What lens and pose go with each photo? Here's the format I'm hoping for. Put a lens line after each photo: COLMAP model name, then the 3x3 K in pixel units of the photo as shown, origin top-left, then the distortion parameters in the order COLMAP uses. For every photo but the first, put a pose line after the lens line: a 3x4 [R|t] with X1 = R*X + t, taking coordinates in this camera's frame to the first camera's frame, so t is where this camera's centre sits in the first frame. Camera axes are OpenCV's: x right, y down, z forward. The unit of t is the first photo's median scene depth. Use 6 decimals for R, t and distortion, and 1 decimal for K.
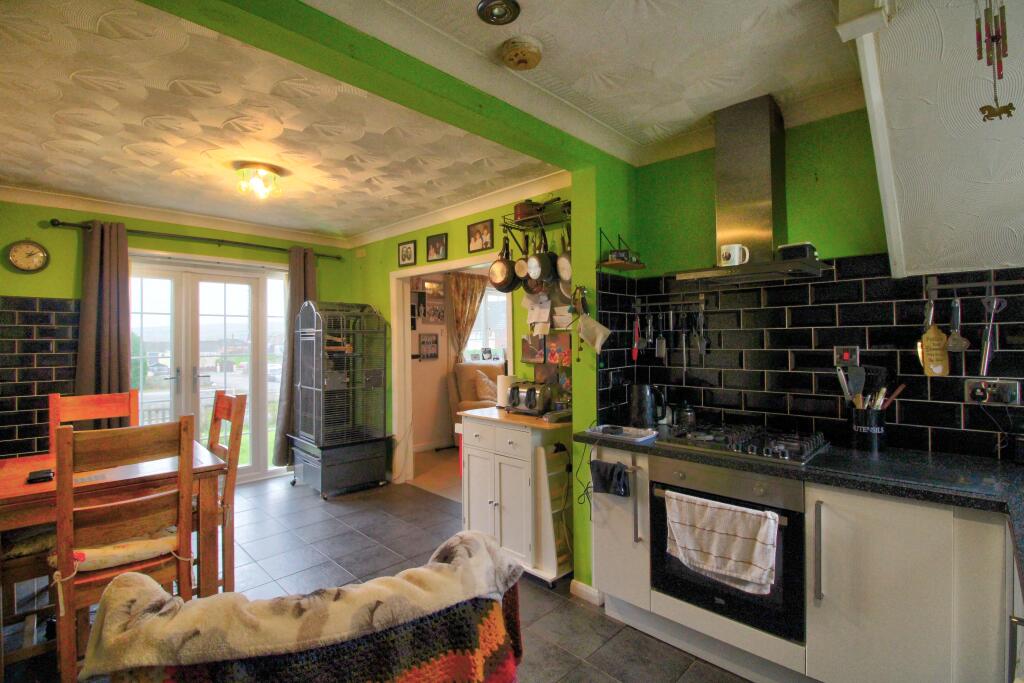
lens RADIAL K [[472.1, 0, 512.1], [0, 472.1, 340.4], [0, 0, 1]] dist [0.000632, 0.000019]
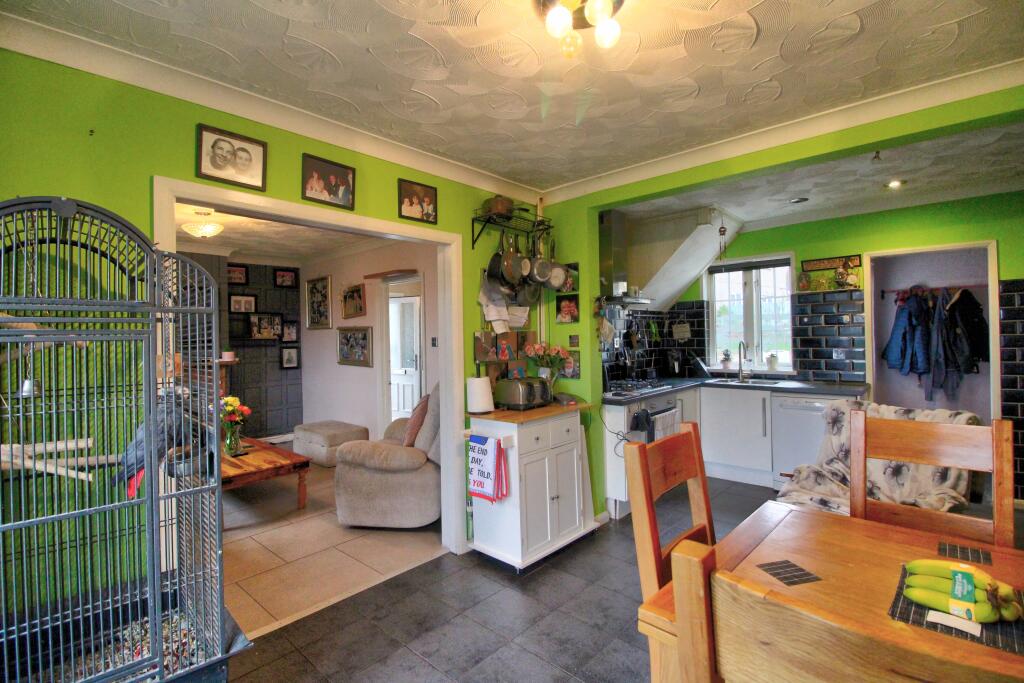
lens RADIAL K [[472.1, 0, 511.9], [0, 472.1, 338.1], [0, 0, 1]] dist [0.000632, 0.000019]
pose [[-0.008888, 0.000490, 0.999960, -0.815956], [0.010839, 0.999941, -0.000393, 0.000679], [-0.999902, 0.010835, -0.008893, 0.845258]]
